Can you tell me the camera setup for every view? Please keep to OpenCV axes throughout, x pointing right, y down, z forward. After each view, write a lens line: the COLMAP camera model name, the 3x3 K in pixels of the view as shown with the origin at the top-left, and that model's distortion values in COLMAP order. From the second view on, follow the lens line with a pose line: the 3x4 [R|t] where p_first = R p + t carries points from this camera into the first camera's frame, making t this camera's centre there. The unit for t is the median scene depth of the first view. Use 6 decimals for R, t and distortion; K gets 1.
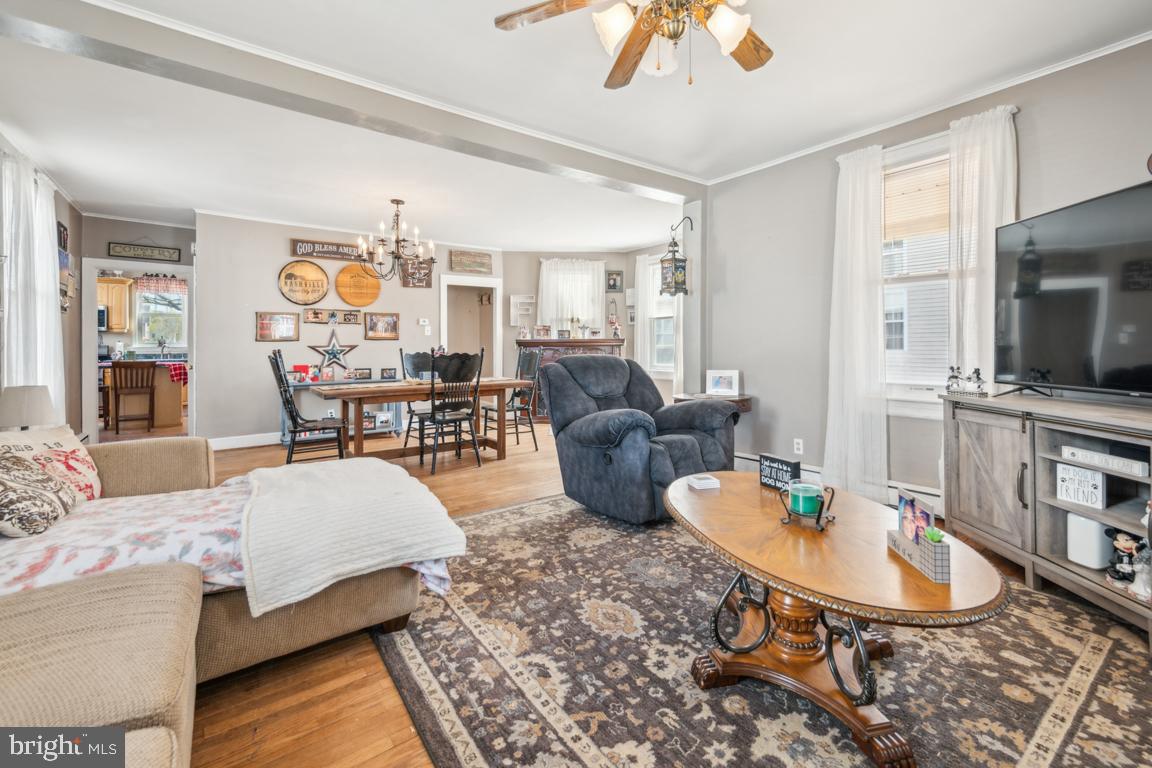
lens RADIAL K [[497.0, 0, 586.1], [0, 497.0, 340.6], [0, 0, 1]] dist [0.002113, 0.000192]
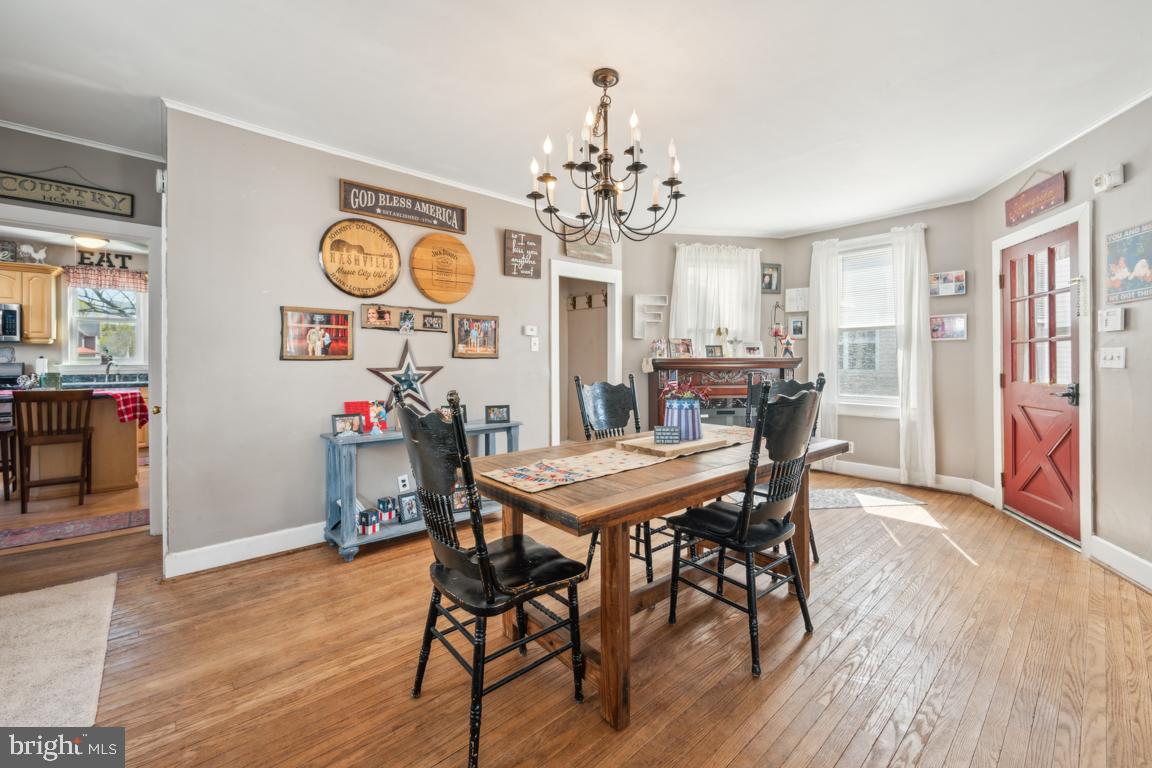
lens RADIAL K [[460.4, 0, 562.0], [0, 460.4, 361.9], [0, 0, 1]] dist [0.002579, 0.000349]
pose [[0.997956, 0.005880, 0.063636, -0.315088], [-0.006525, 0.999929, 0.009930, -0.002951], [-0.063573, -0.010325, 0.997924, 0.385874]]
